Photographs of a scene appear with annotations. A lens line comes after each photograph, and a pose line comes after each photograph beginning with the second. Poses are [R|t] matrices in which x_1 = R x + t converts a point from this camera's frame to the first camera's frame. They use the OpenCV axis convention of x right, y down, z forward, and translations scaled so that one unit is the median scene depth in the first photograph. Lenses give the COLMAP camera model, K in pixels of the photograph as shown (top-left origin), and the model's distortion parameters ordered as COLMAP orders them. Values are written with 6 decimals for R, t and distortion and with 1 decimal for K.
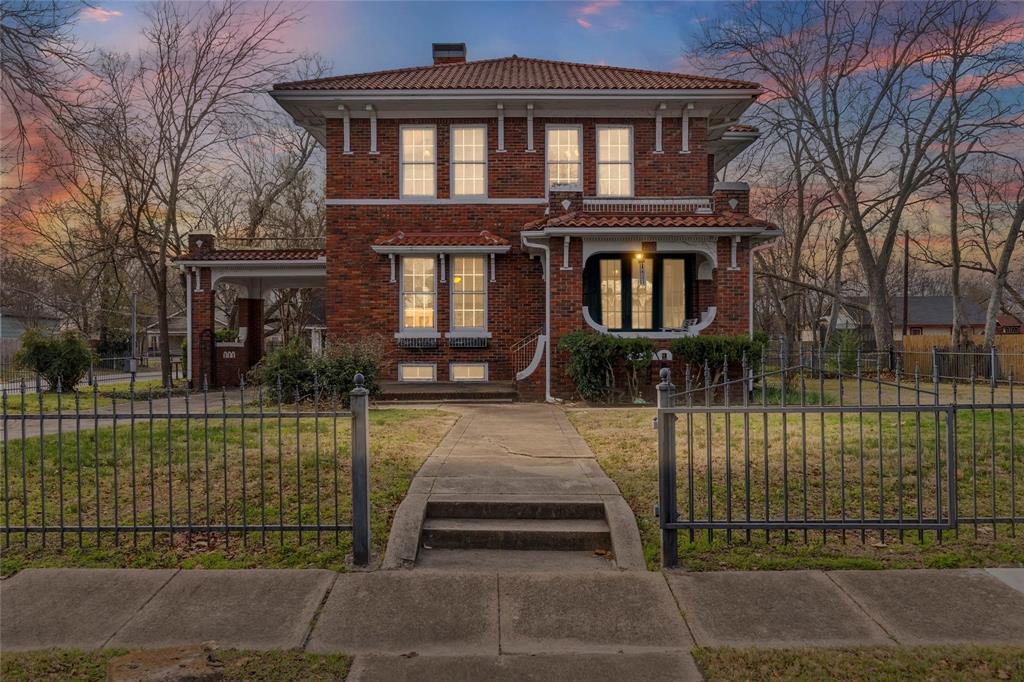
lens RADIAL K [[744.9, 0, 507.3], [0, 744.9, 340.2], [0, 0, 1]] dist [-0.008866, 0.000508]
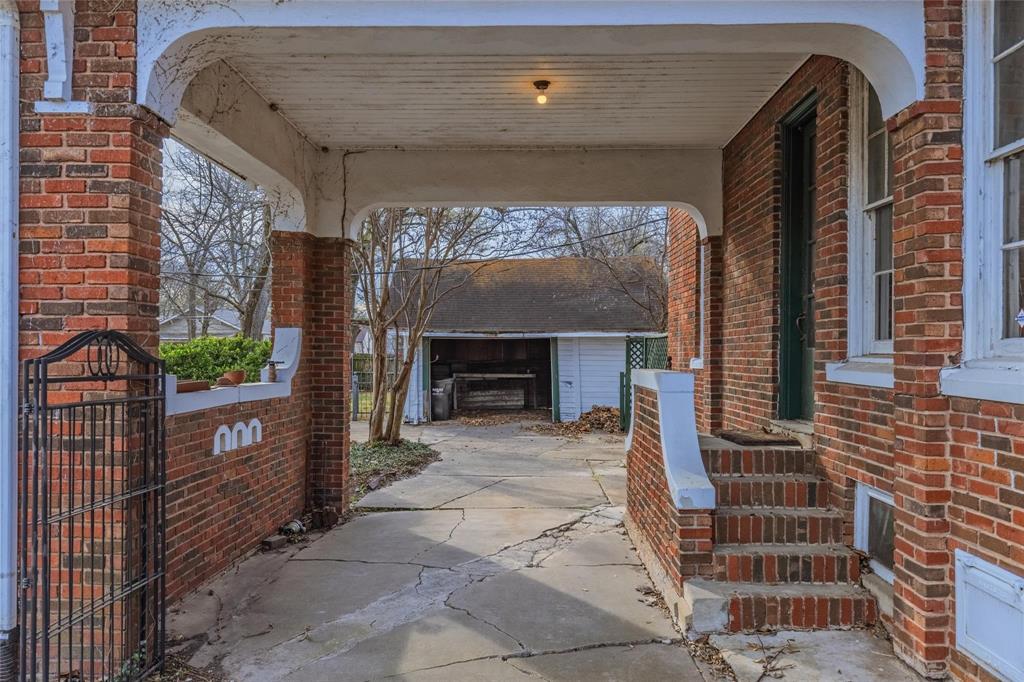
lens RADIAL K [[744.9, 0, 507.0], [0, 744.9, 346.8], [0, 0, 1]] dist [-0.008866, 0.000508]
pose [[0.999569, 0.013071, -0.026289, -0.305135], [-0.013226, 0.999896, -0.005736, -0.011508], [0.026211, 0.006081, 0.999638, 0.827843]]
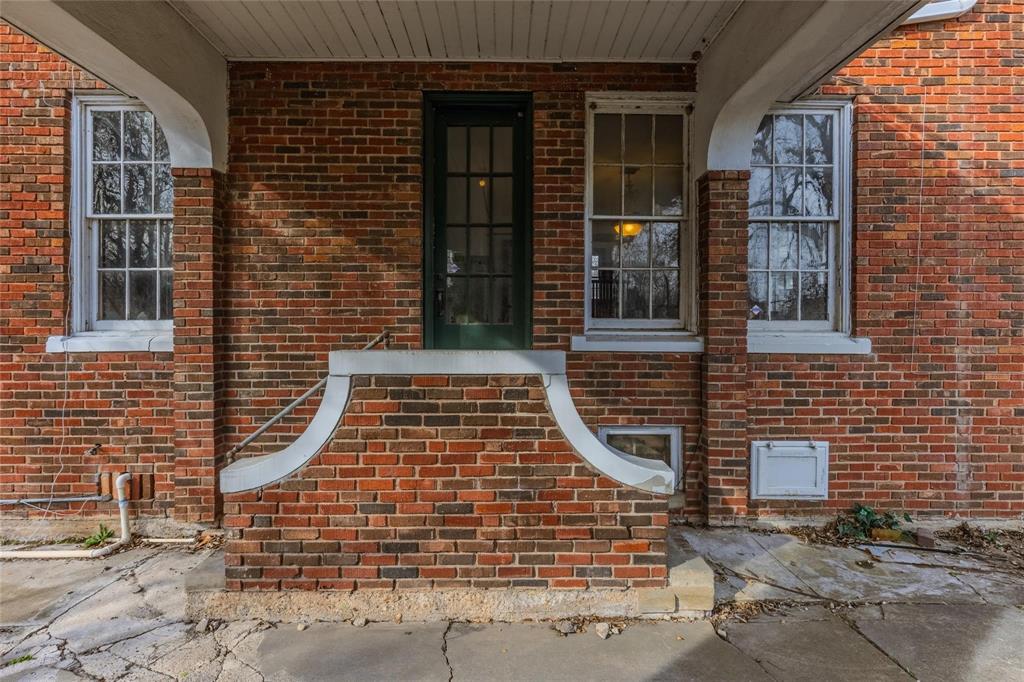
lens RADIAL K [[456.1, 0, 512.5], [0, 456.1, 340.0], [0, 0, 1]] dist [-0.002266, -0.000305]
pose [[-0.011404, -0.024584, 0.999633, -0.381835], [-0.004379, 0.999689, 0.024535, -0.011547], [-0.999925, -0.004097, -0.011508, 1.090274]]
